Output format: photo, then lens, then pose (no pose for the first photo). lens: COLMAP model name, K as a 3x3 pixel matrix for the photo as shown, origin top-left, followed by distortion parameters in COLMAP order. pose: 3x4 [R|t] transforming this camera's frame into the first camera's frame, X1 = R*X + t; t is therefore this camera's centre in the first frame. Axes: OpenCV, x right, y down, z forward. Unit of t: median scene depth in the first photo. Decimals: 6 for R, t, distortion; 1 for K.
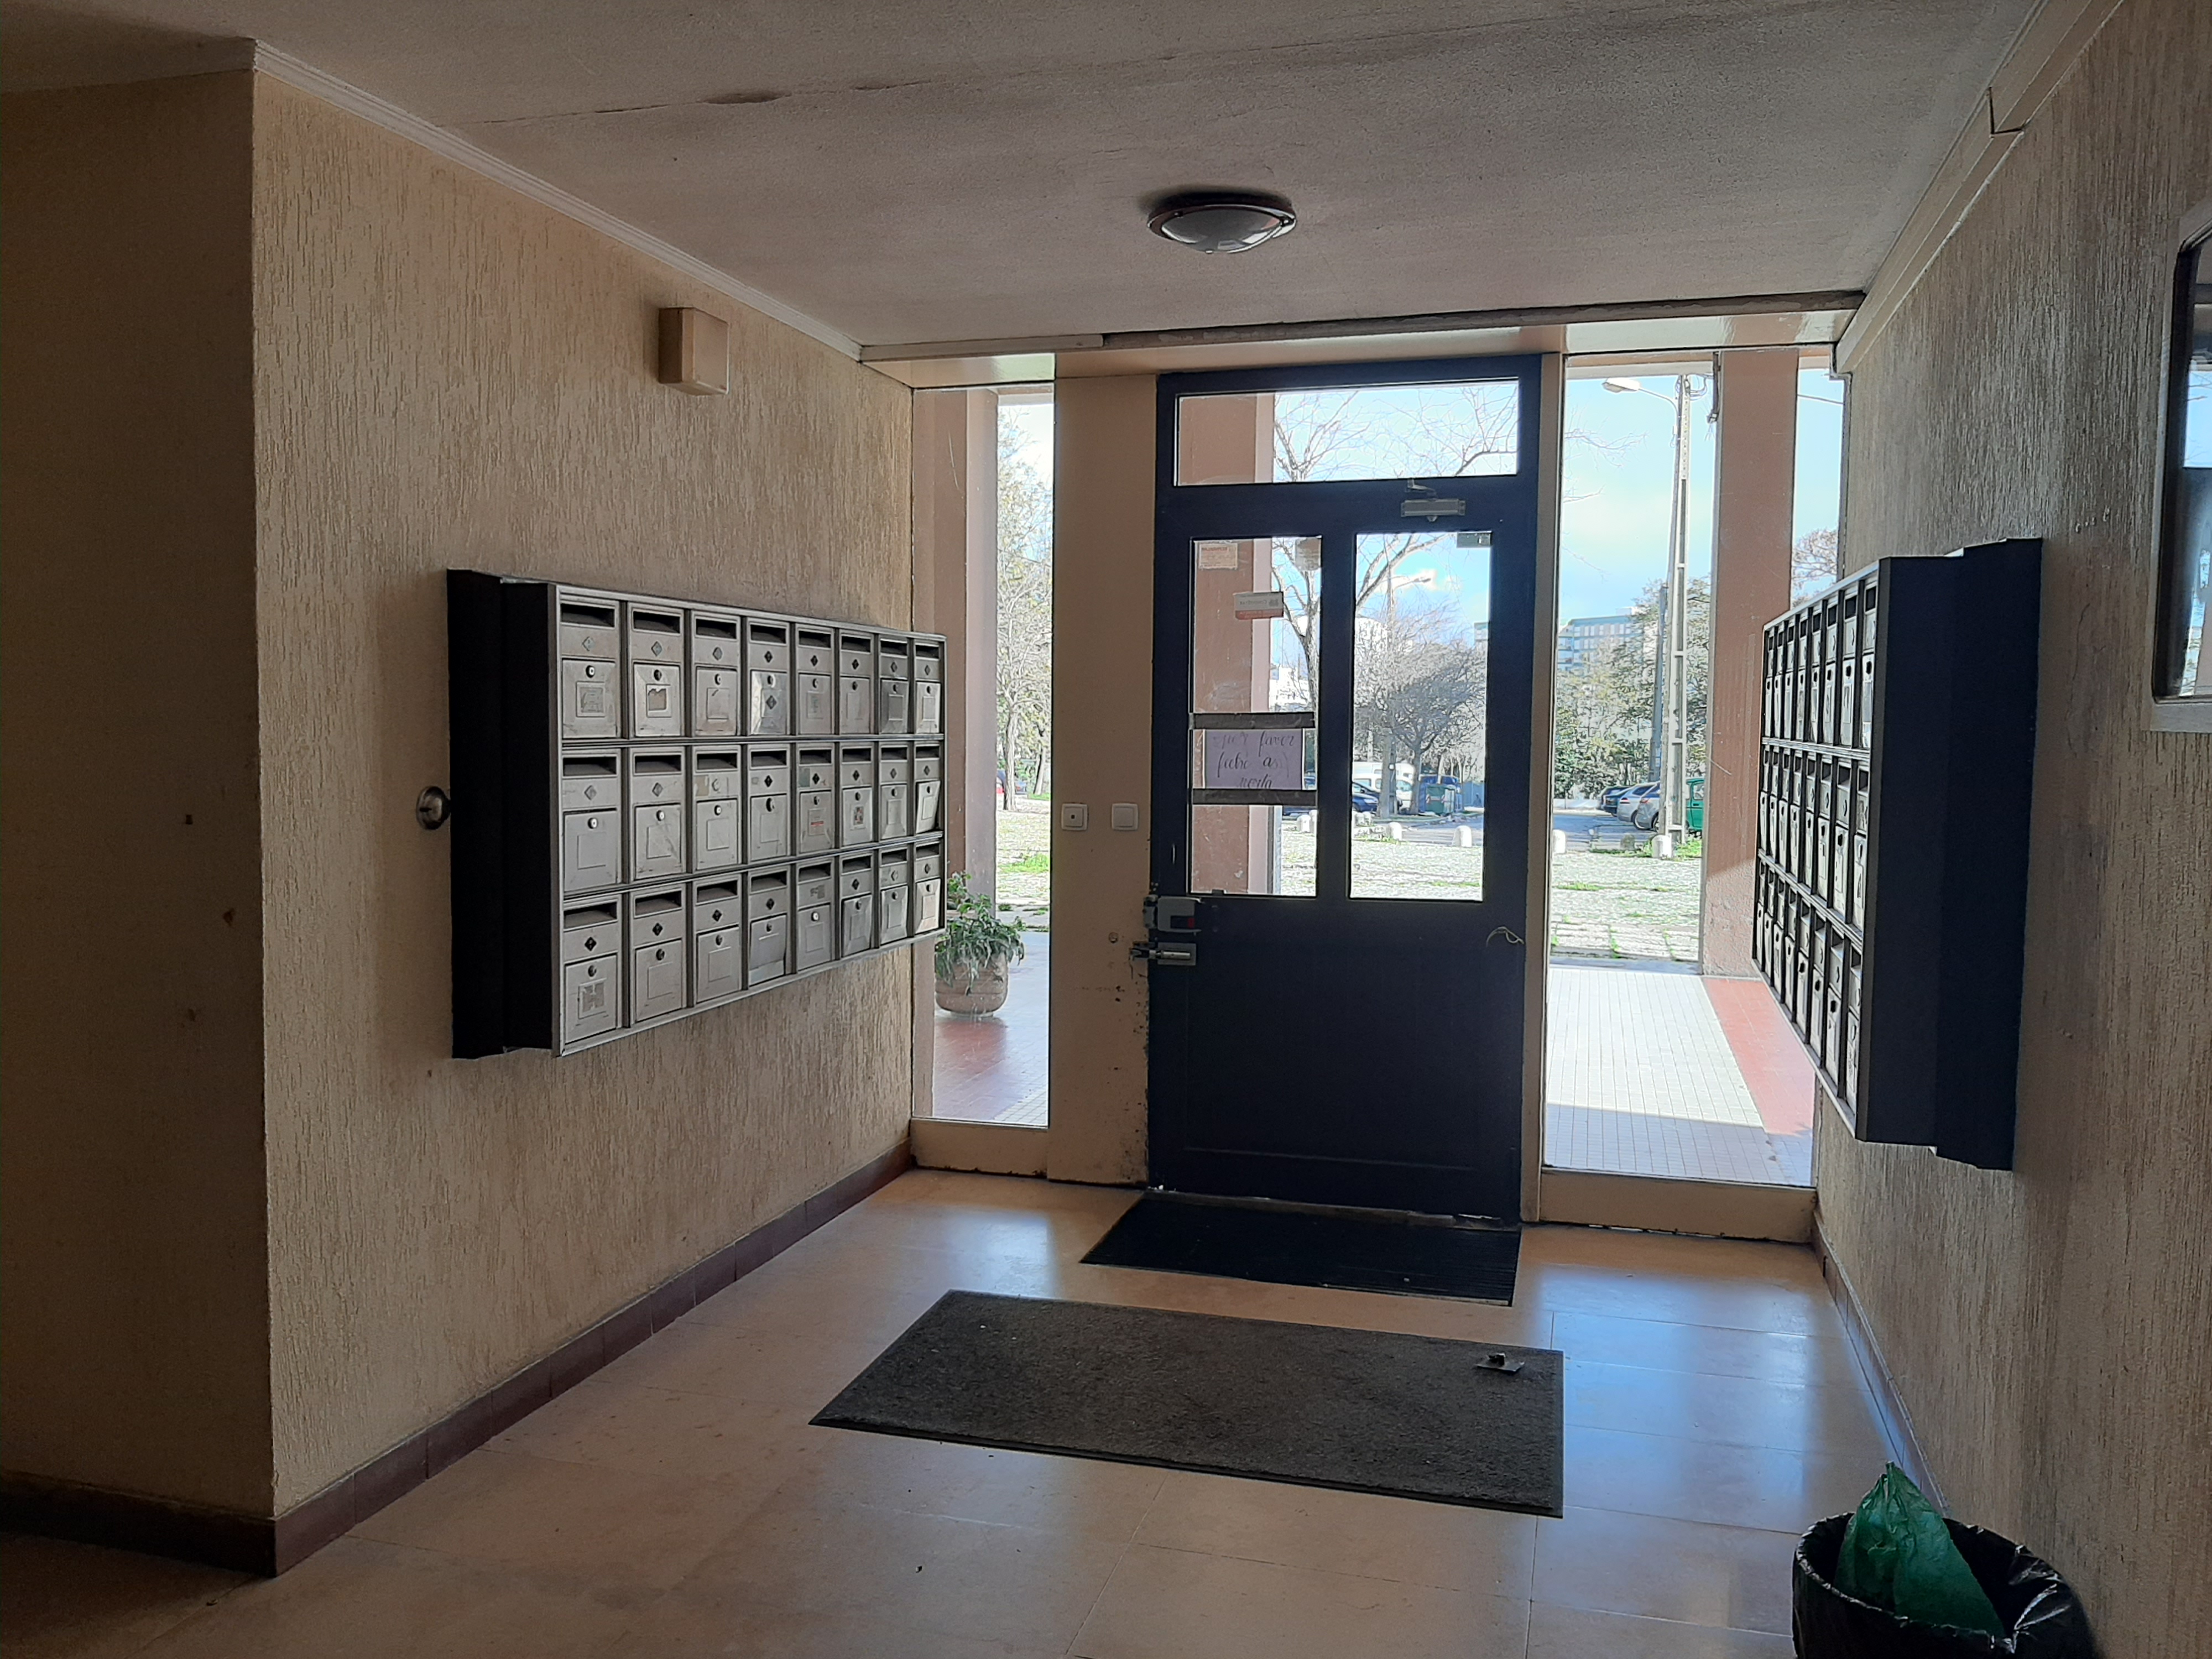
lens RADIAL K [[1722.8, 0, 1110.9], [0, 1722.8, 815.2], [0, 0, 1]] dist [0.048937, -0.099382]
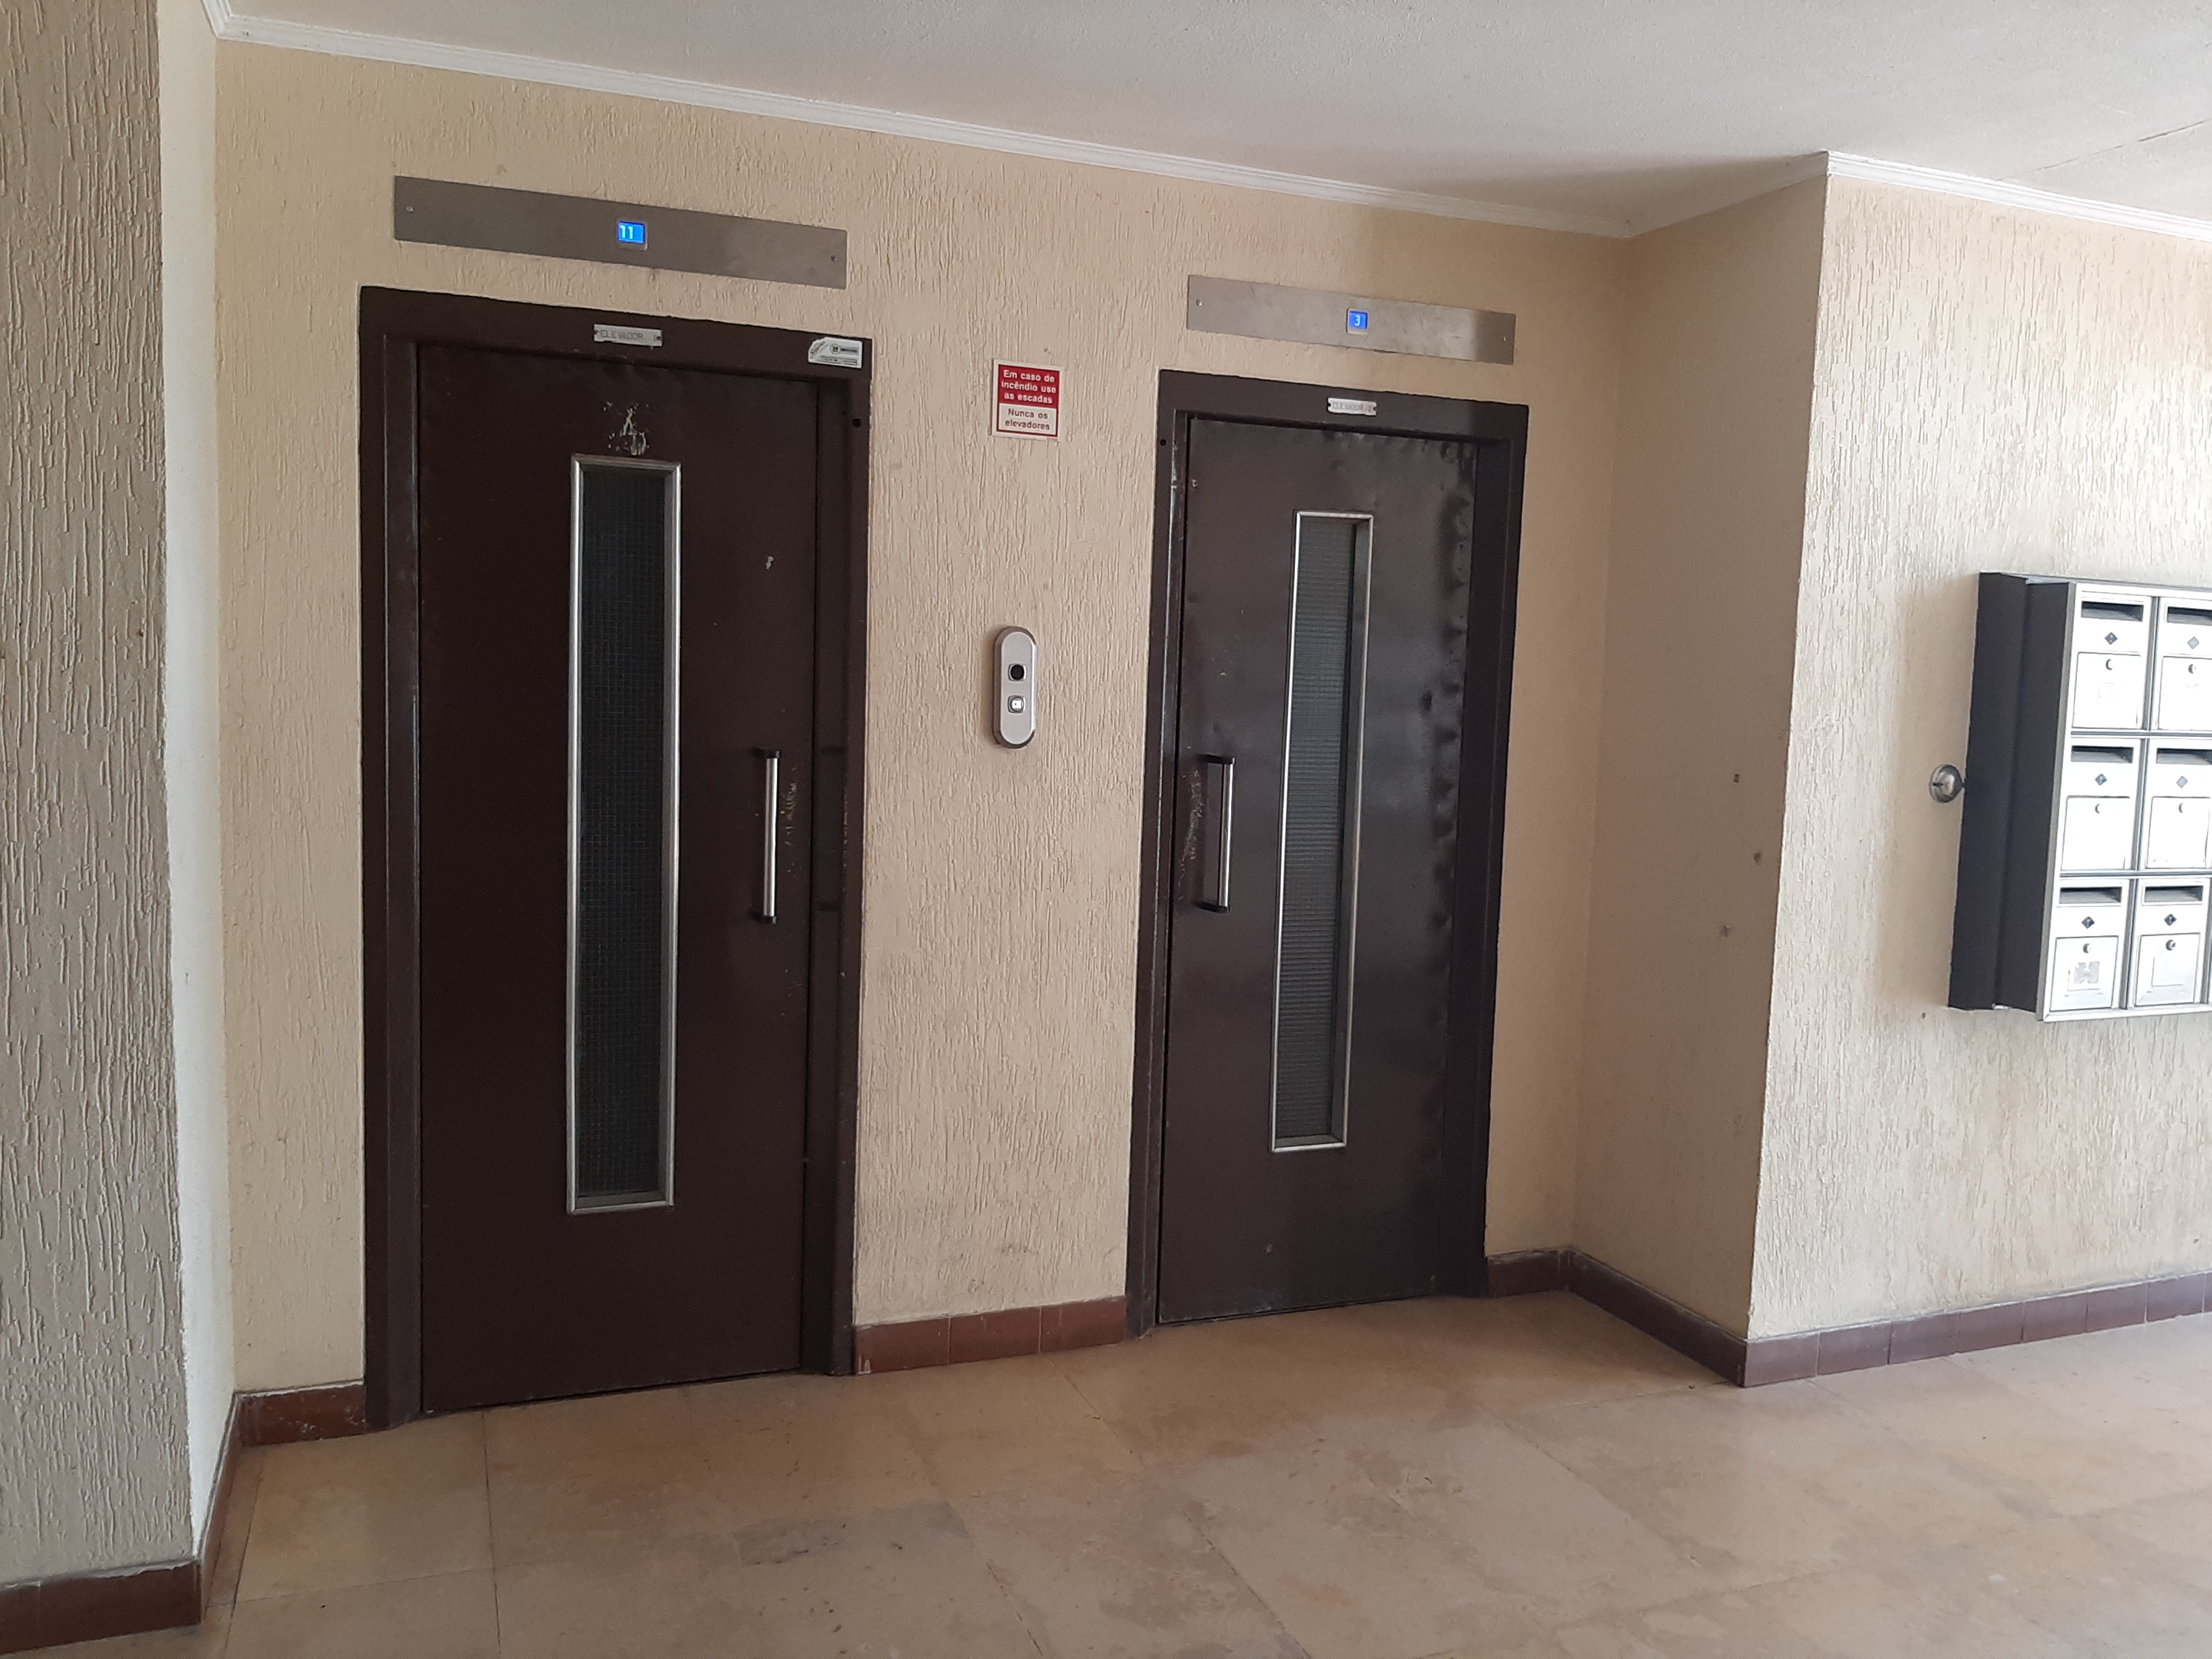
lens RADIAL K [[1722.8, 0, 1110.9], [0, 1722.8, 815.2], [0, 0, 1]] dist [0.048937, -0.099382]
pose [[0.603902, 0.077636, -0.793269, 0.178109], [-0.073231, 0.996440, 0.041770, 0.008901], [0.793687, 0.032867, 0.607437, -0.121938]]
